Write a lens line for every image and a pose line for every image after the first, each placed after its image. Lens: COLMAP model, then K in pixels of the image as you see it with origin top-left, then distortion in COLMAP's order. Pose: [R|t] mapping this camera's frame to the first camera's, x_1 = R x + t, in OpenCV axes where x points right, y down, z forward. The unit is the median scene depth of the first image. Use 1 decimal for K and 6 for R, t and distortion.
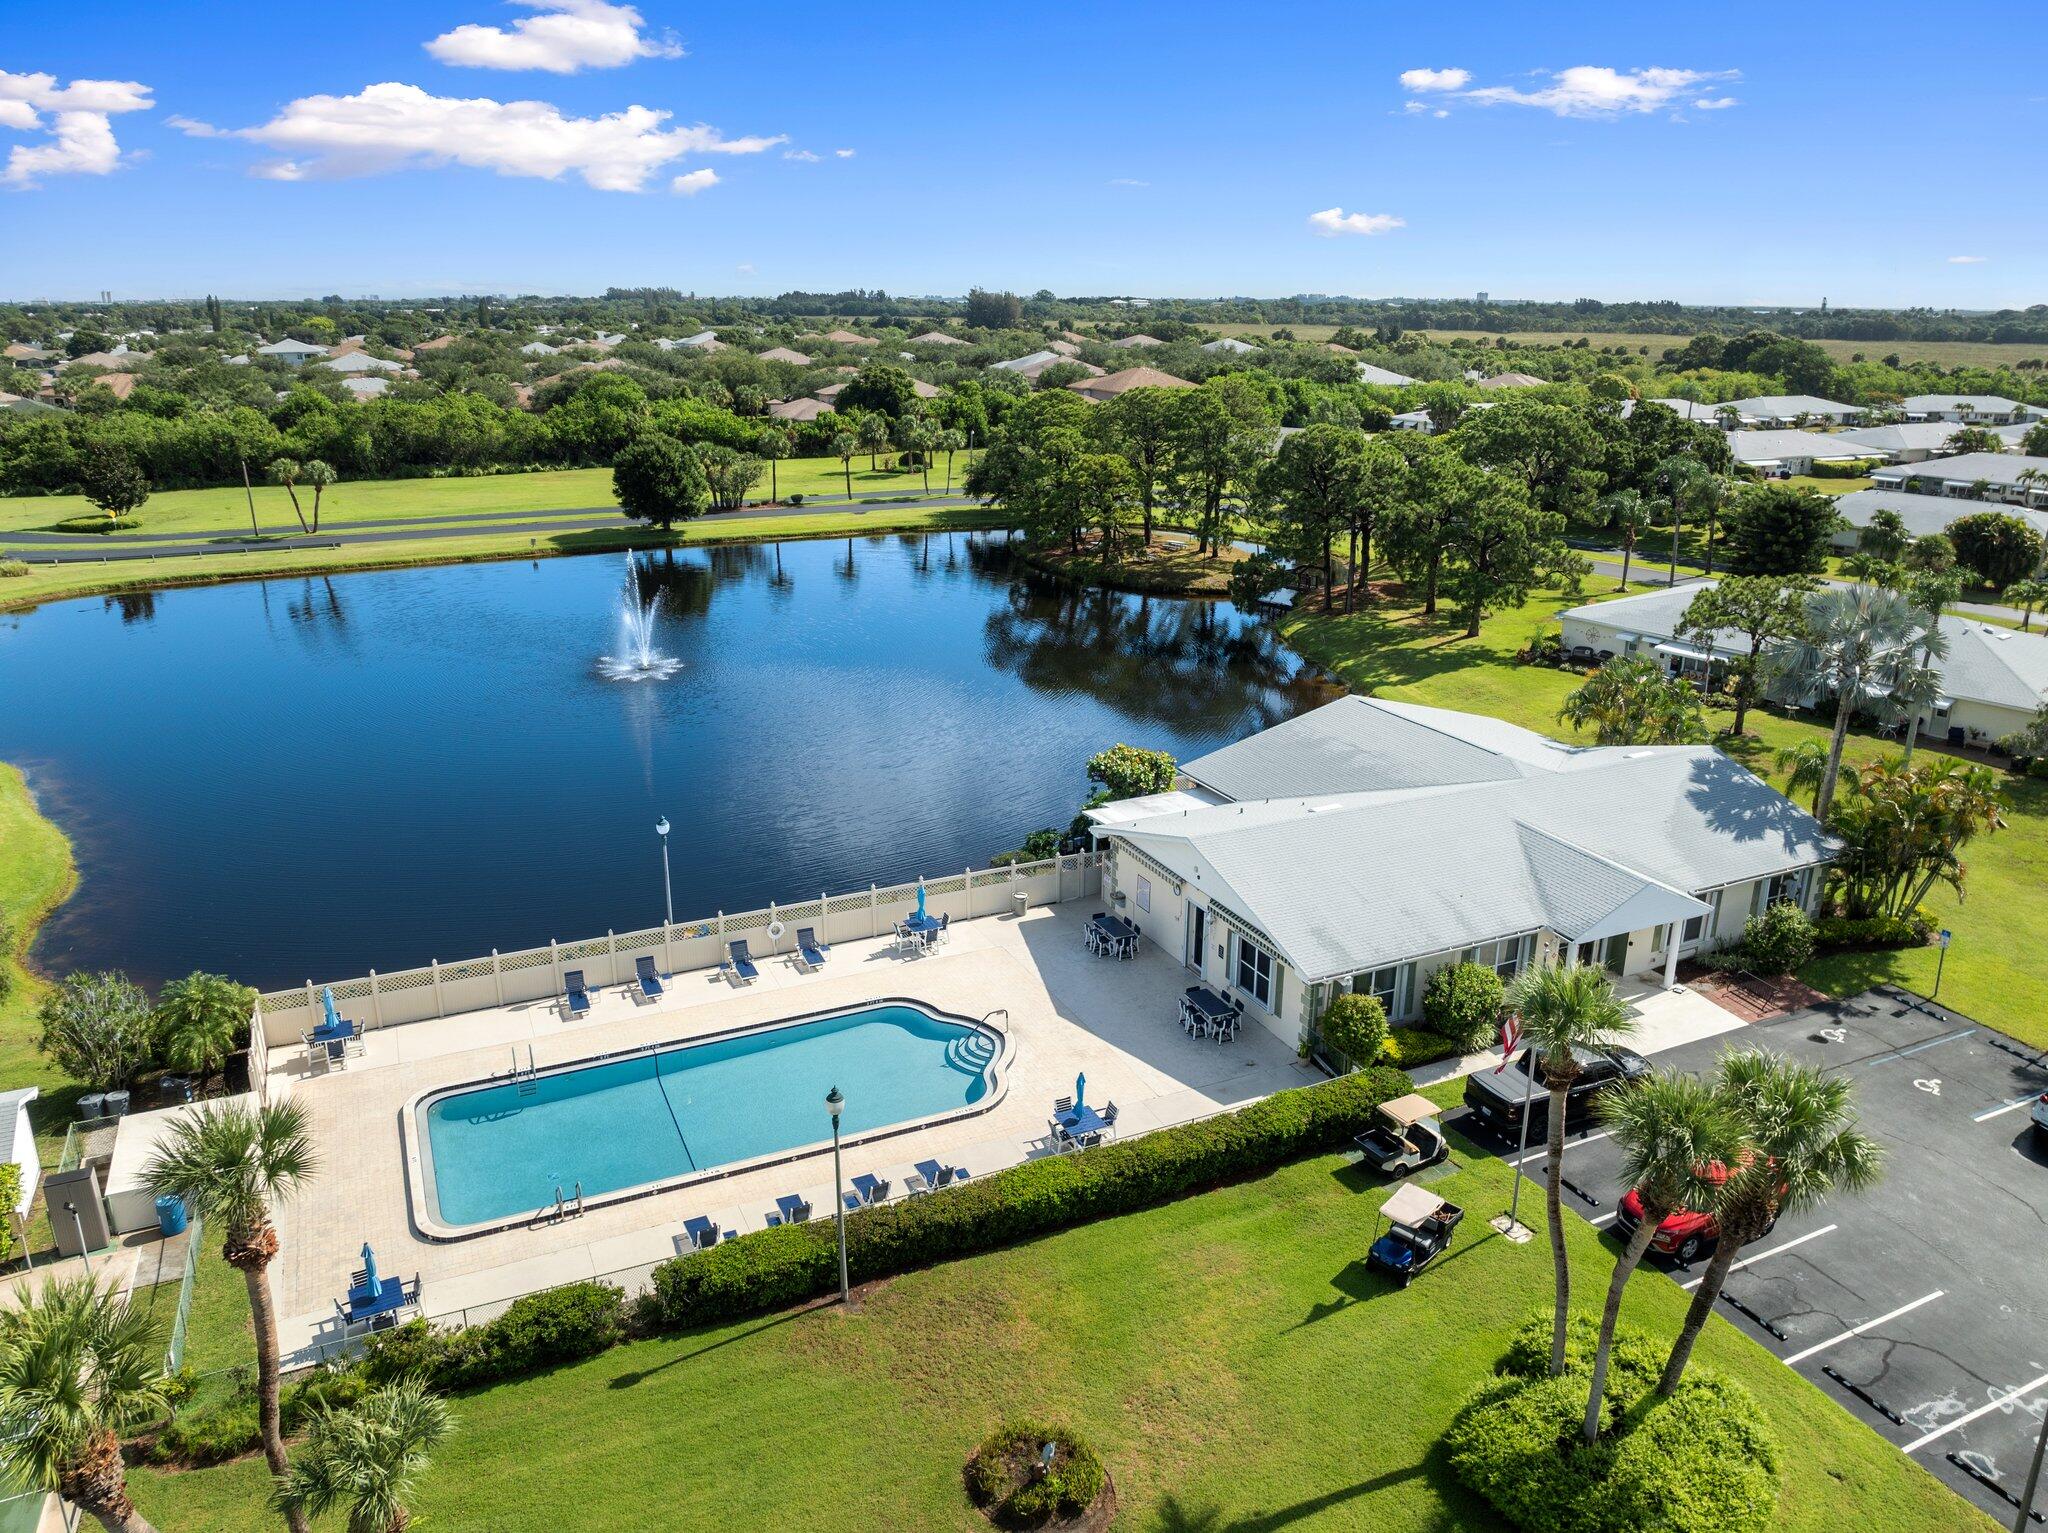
lens RADIAL K [[1436.9, 0, 1024.0], [0, 1436.9, 766.5], [0, 0, 1]] dist [-0.034641, 0.000418]
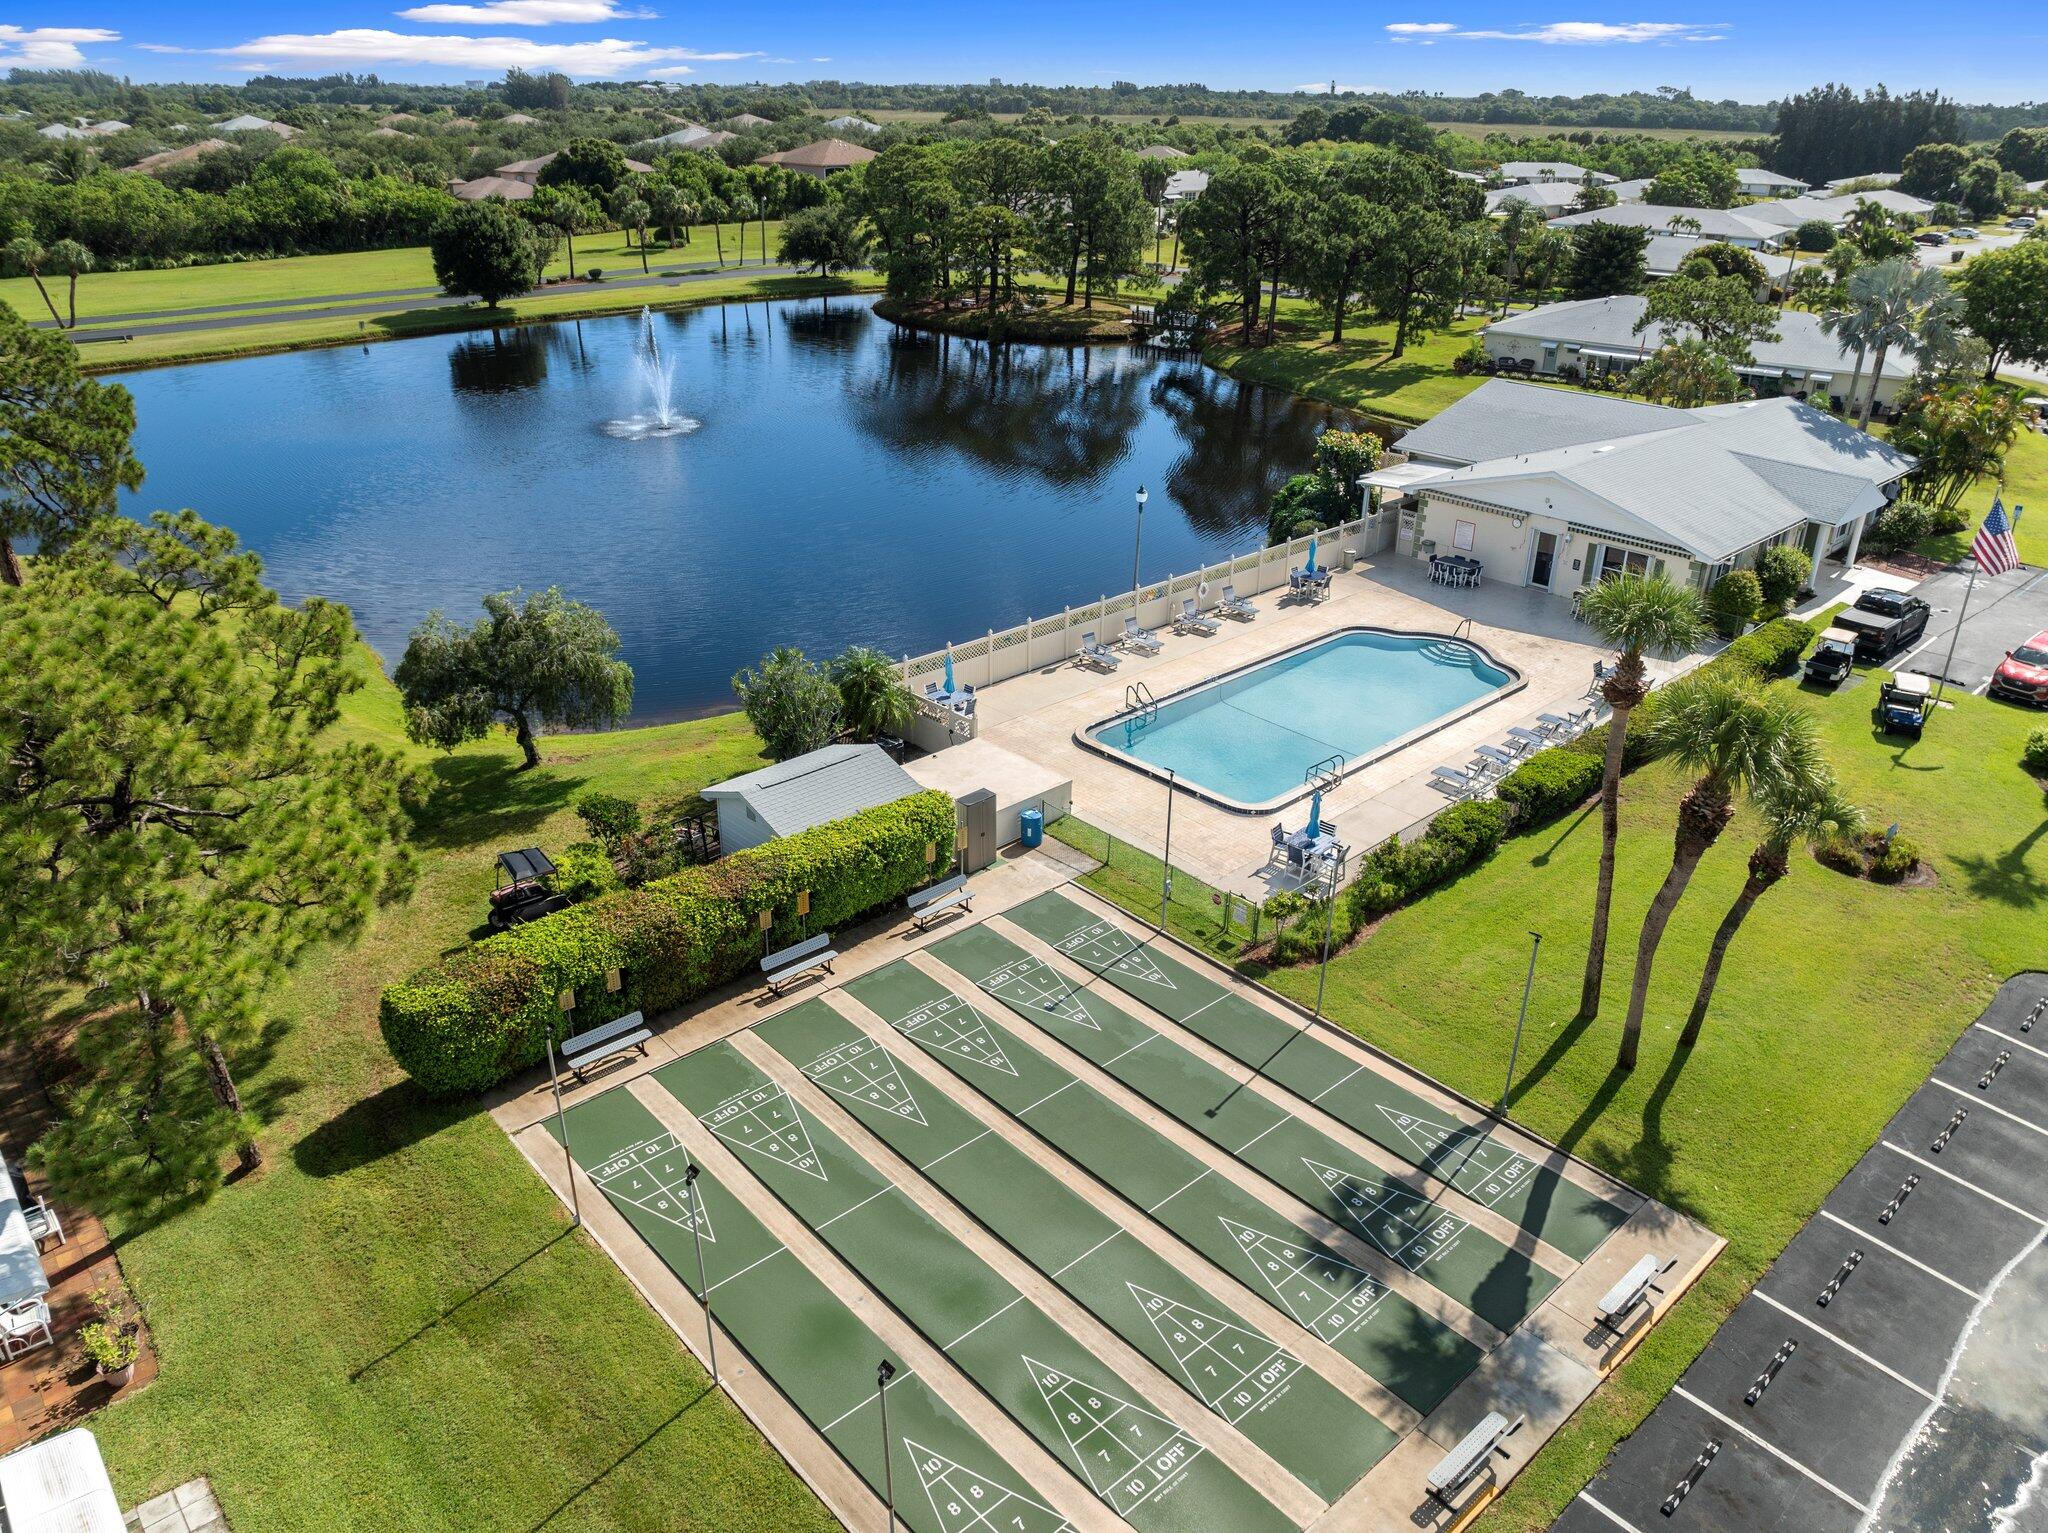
lens RADIAL K [[1435.9, 0, 1024.0], [0, 1435.9, 766.5], [0, 0, 1]] dist [-0.050156, 0.022356]
pose [[0.950497, -0.128040, 0.283126, -0.218474], [0.089879, 0.985496, 0.143939, 0.026280], [-0.297450, -0.111367, 0.948220, -0.010275]]
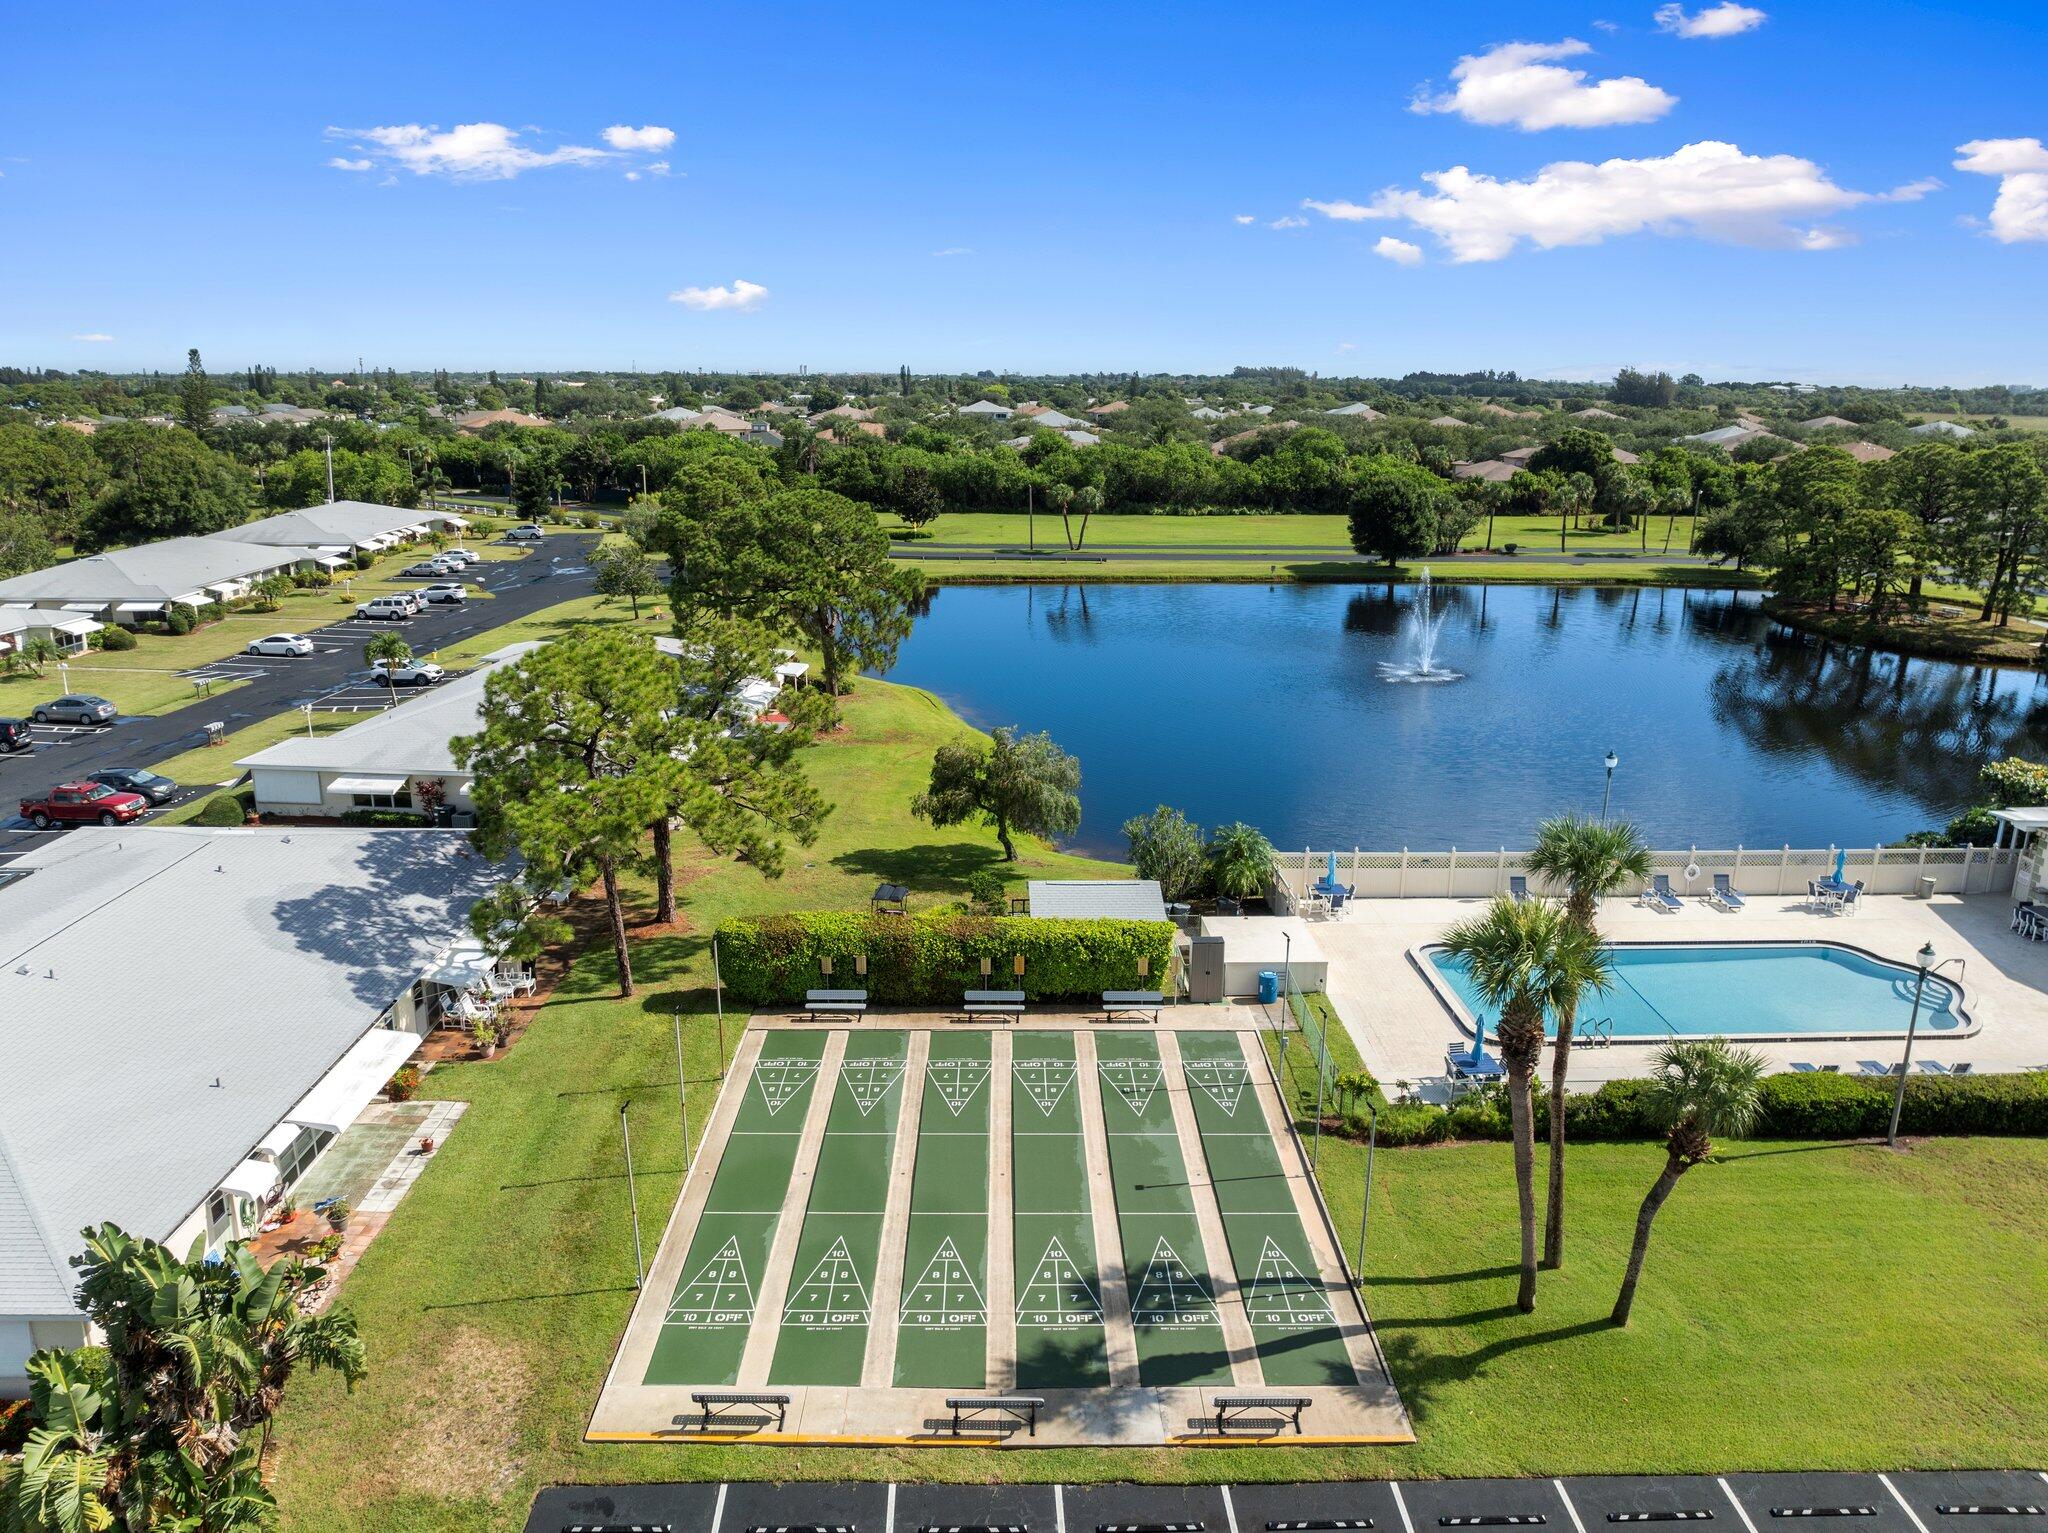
lens RADIAL K [[1444.9, 0, 1024.0], [0, 1444.9, 766.5], [0, 0, 1]] dist [-0.041718, 0.002307]
pose [[0.919238, 0.106684, -0.378972, -0.080683], [-0.126958, 0.991489, -0.028838, 0.044576], [0.372669, 0.074623, 0.924959, -0.066989]]
